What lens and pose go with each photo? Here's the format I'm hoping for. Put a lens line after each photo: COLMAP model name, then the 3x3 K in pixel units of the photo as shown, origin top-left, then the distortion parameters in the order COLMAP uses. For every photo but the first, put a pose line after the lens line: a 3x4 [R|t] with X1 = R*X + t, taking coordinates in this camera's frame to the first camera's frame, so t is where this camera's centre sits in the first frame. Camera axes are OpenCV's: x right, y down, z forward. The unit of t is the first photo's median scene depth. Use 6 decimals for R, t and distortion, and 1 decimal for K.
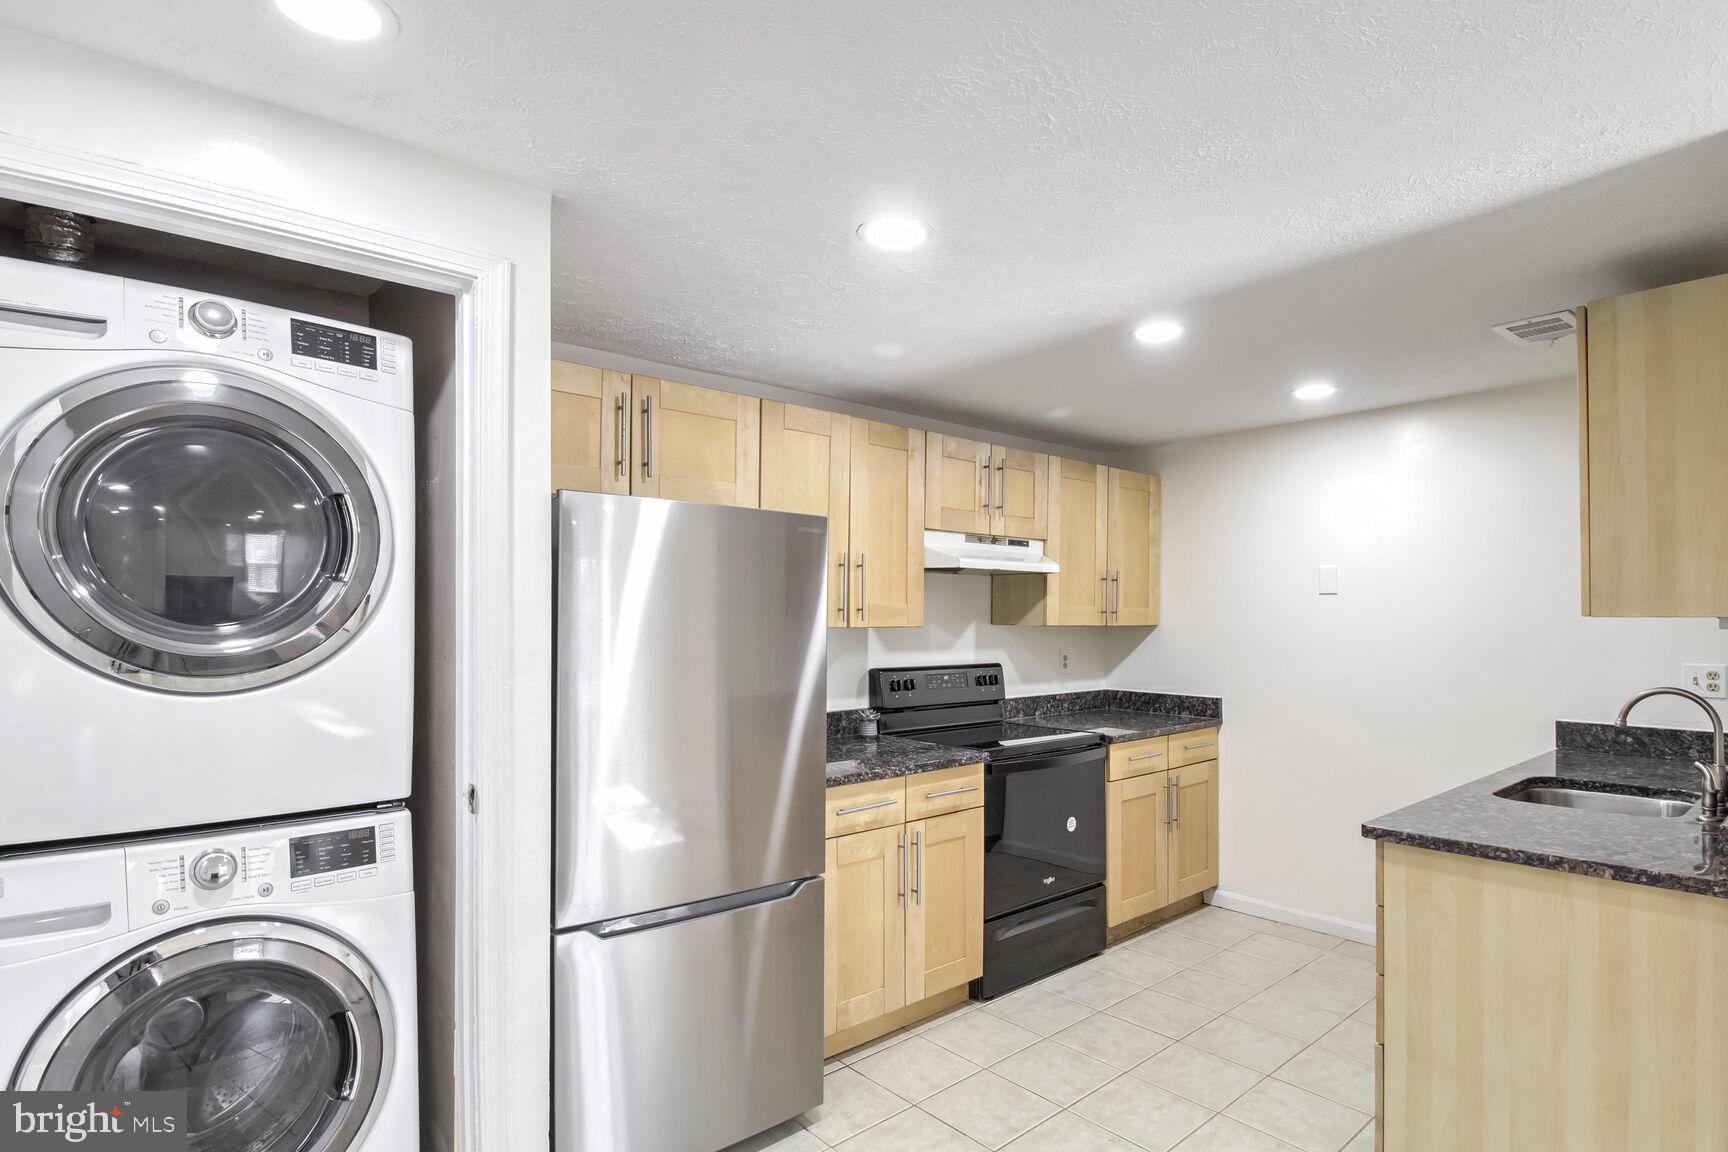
lens RADIAL K [[885.4, 0, 870.4], [0, 885.4, 596.6], [0, 0, 1]] dist [0.014590, -0.023750]
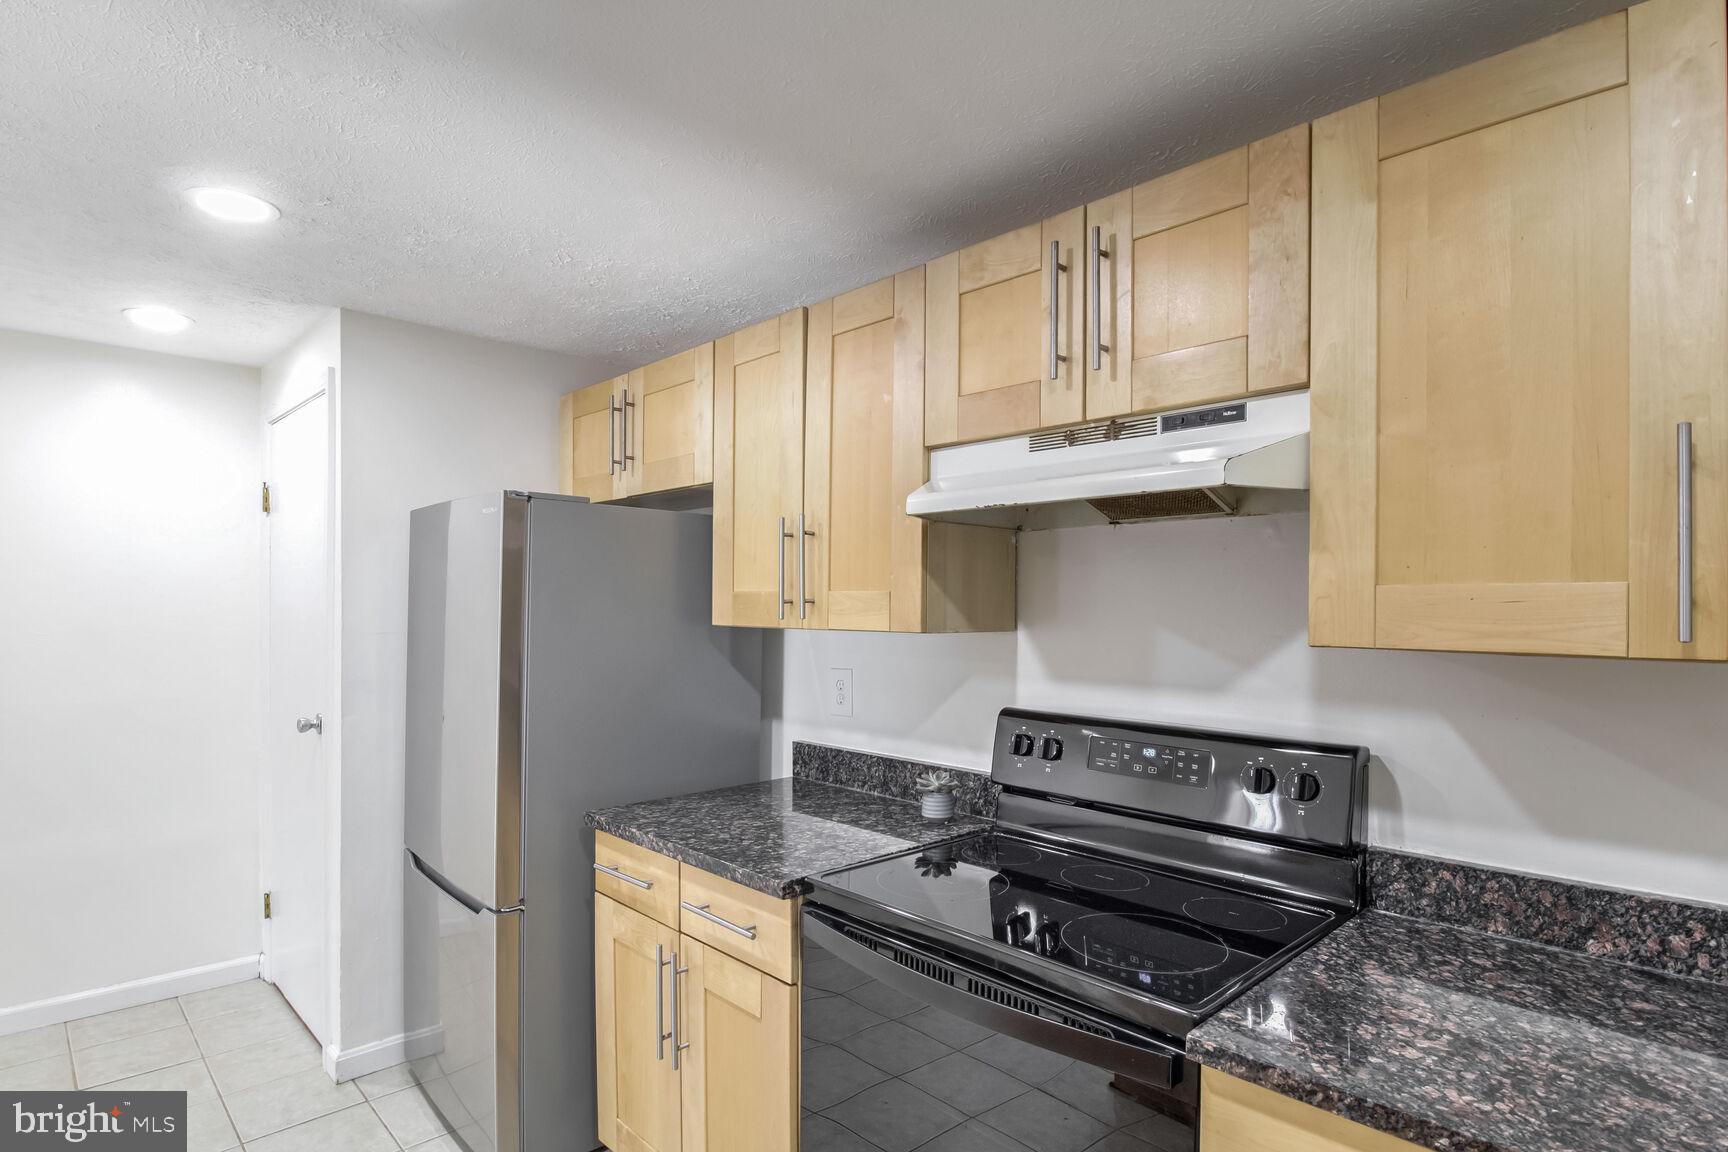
lens RADIAL K [[885.4, 0, 870.4], [0, 885.4, 596.6], [0, 0, 1]] dist [0.014590, -0.023750]
pose [[0.057455, -0.012870, -0.998265, 0.542344], [0.016490, 0.999793, -0.011941, 0.016743], [0.998212, -0.015775, 0.057655, 0.861648]]
